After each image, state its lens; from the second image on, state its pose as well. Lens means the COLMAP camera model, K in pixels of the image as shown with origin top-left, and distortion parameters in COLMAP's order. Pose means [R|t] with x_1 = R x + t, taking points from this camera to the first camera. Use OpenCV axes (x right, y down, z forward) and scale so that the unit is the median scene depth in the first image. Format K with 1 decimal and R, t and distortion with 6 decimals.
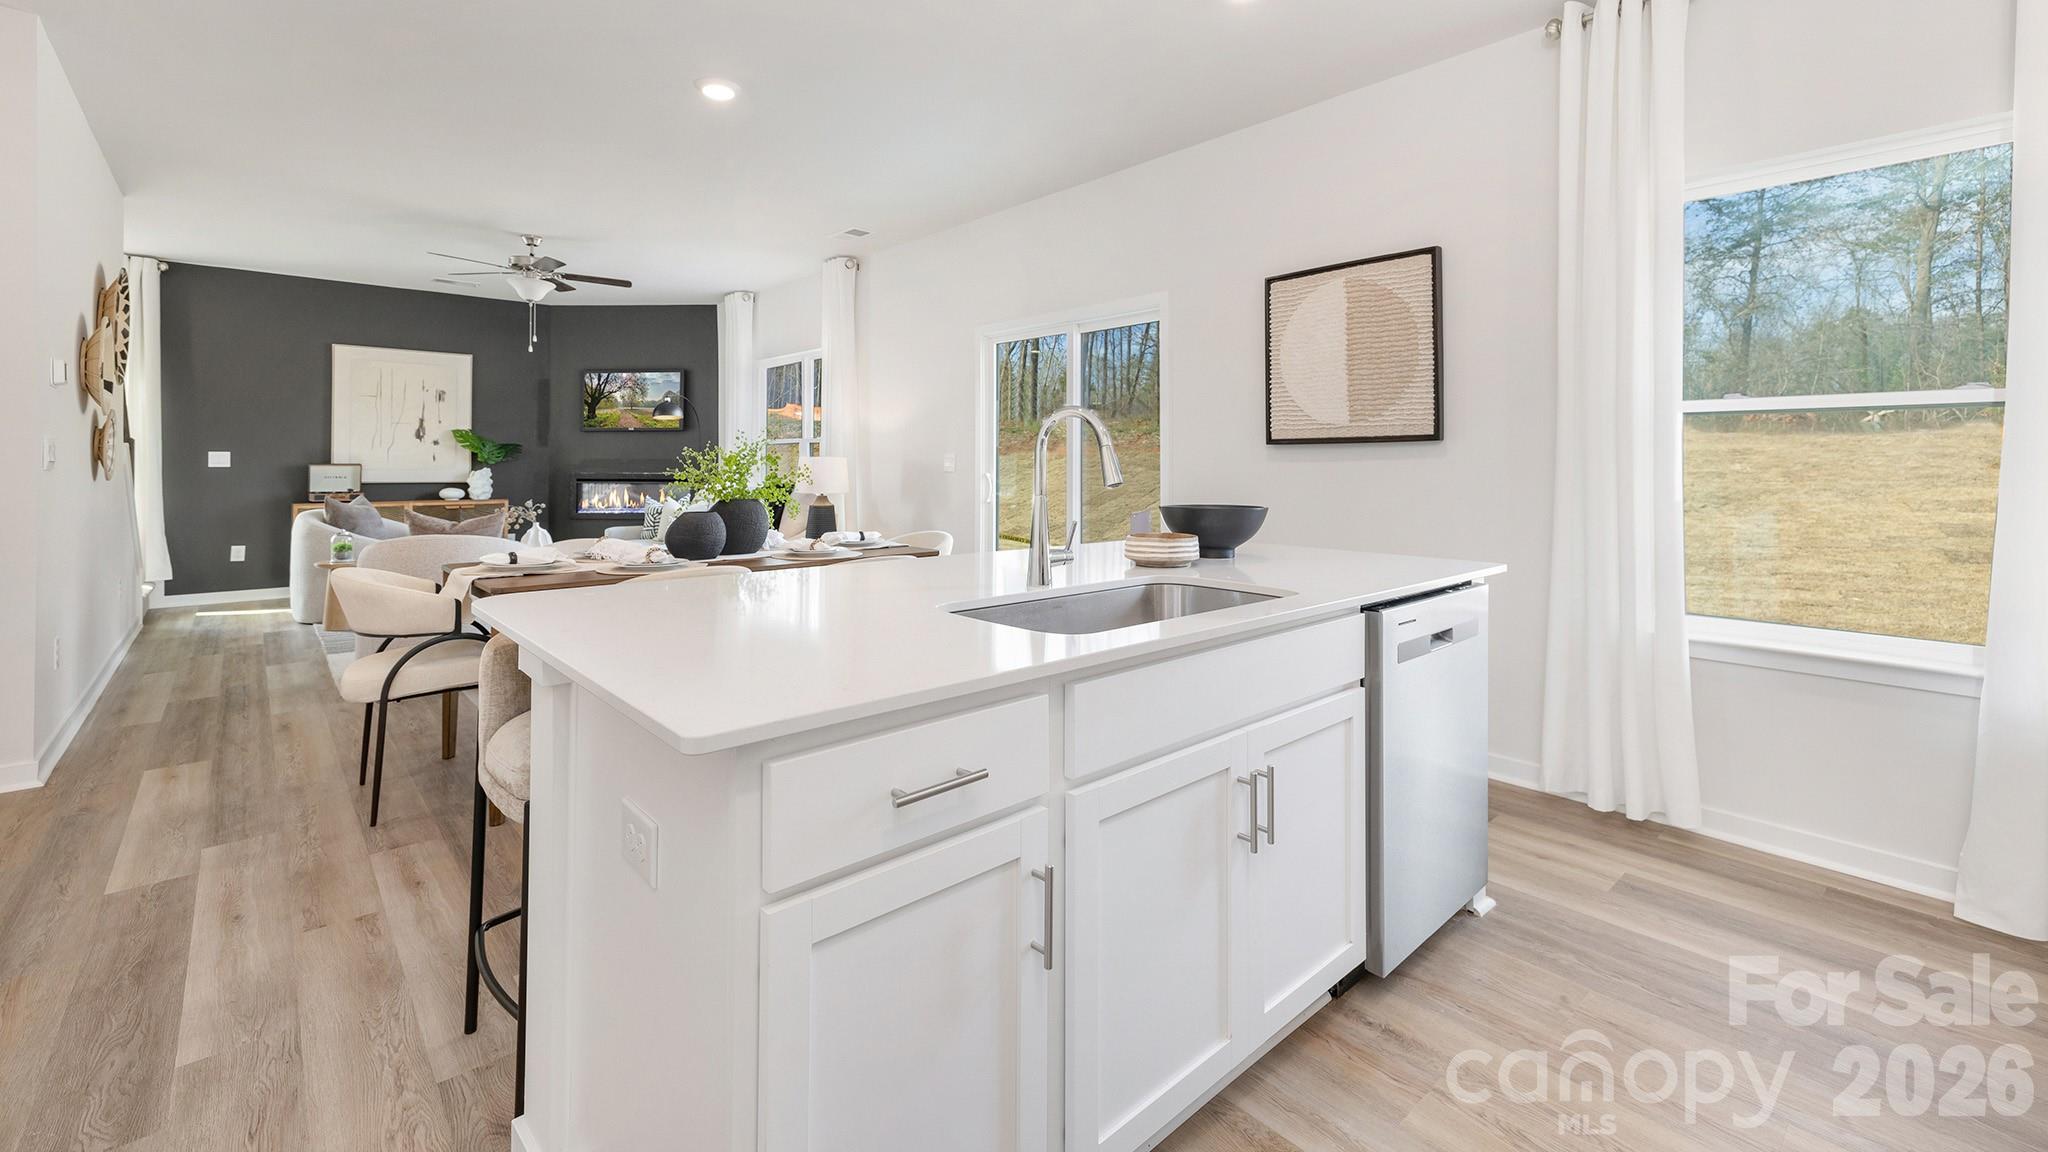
lens RADIAL K [[854.7, 0, 1034.7], [0, 854.7, 457.1], [0, 0, 1]] dist [0.013811, -0.000070]
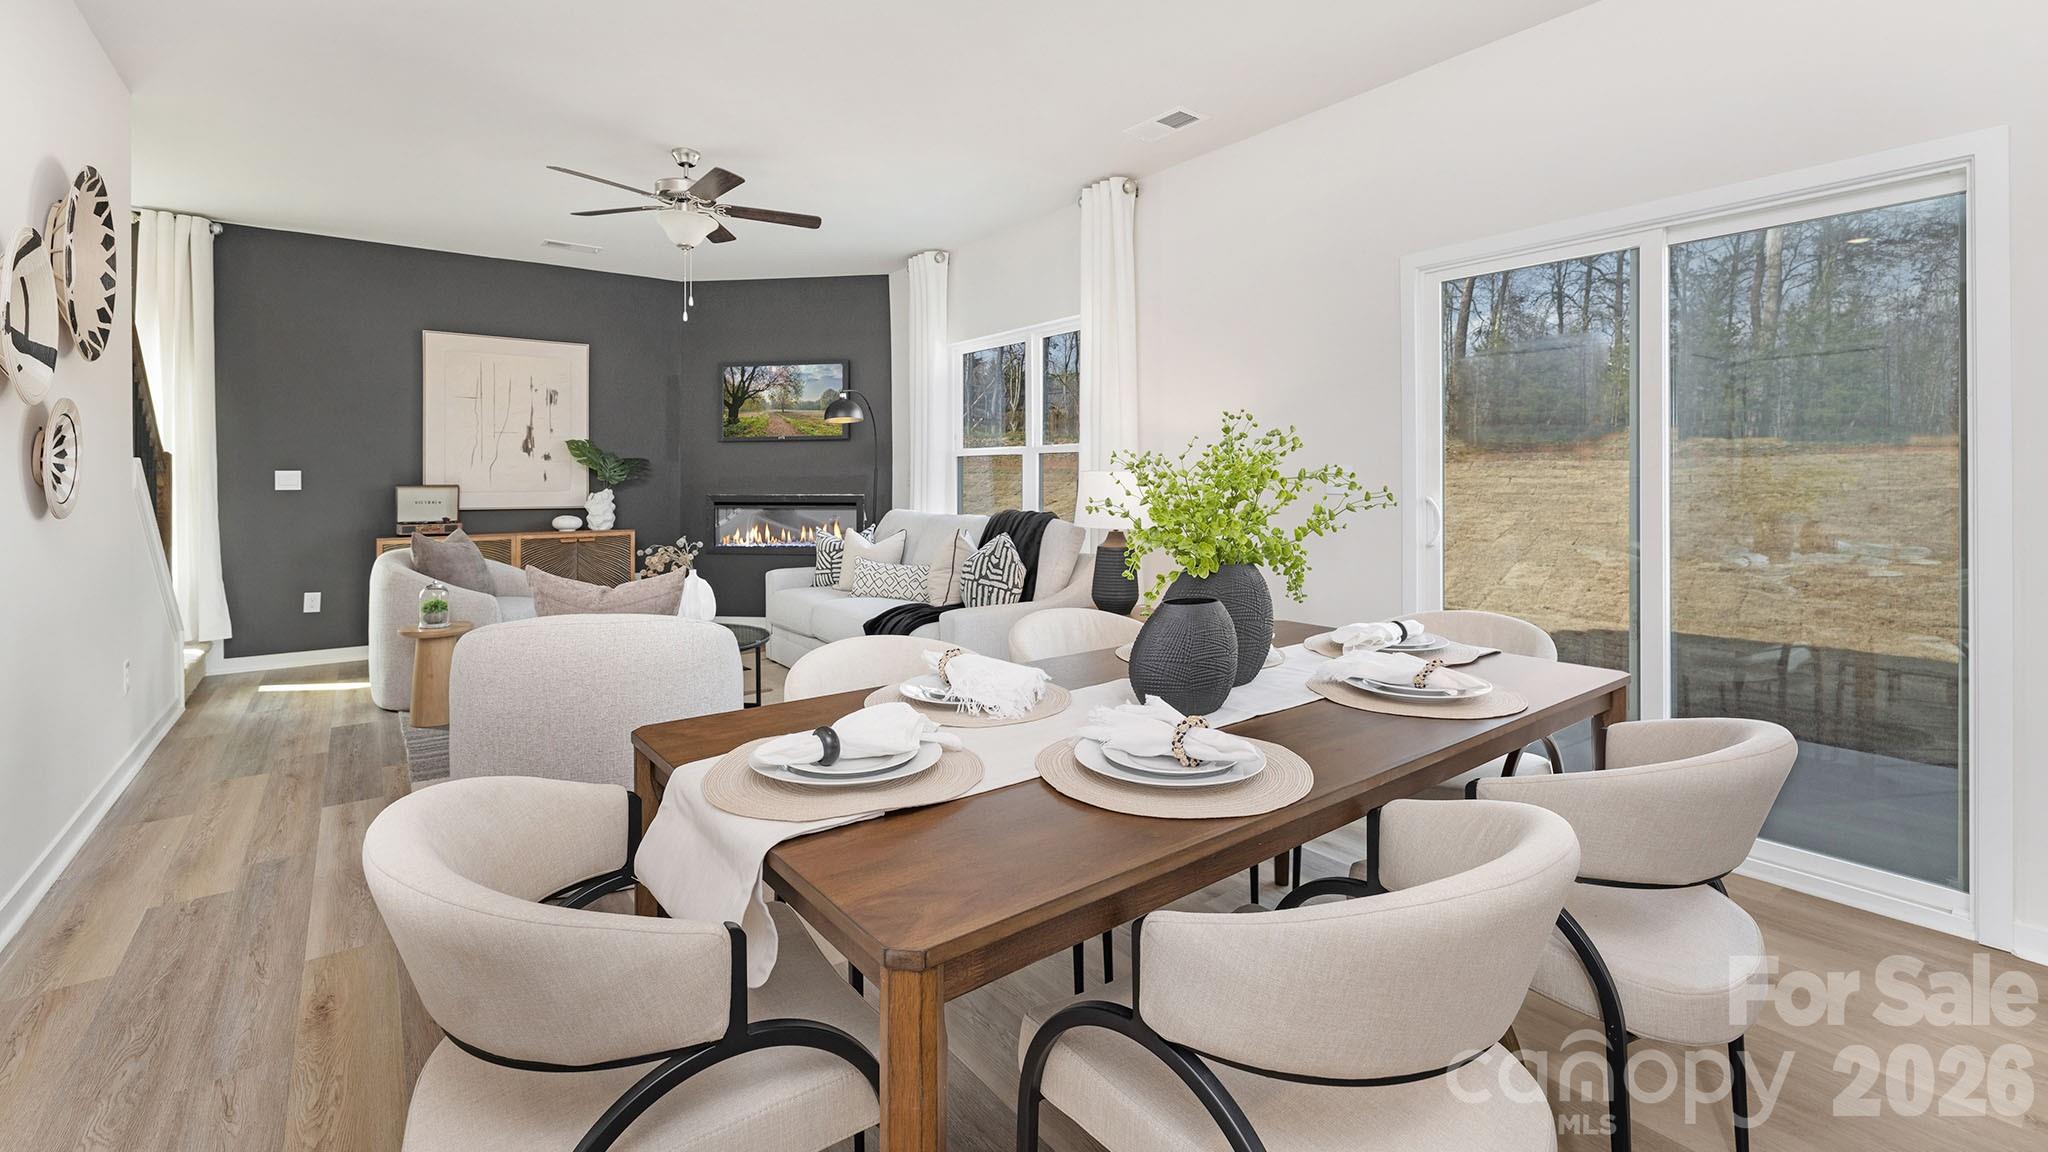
lens RADIAL K [[871.3, 0, 1025.1], [0, 871.3, 478.5], [0, 0, 1]] dist [0.000640, -0.000150]
pose [[0.996097, -0.004882, -0.088133, -0.217287], [0.005467, 0.999965, 0.006397, -0.000452], [0.088099, -0.006854, 0.996088, 0.280479]]
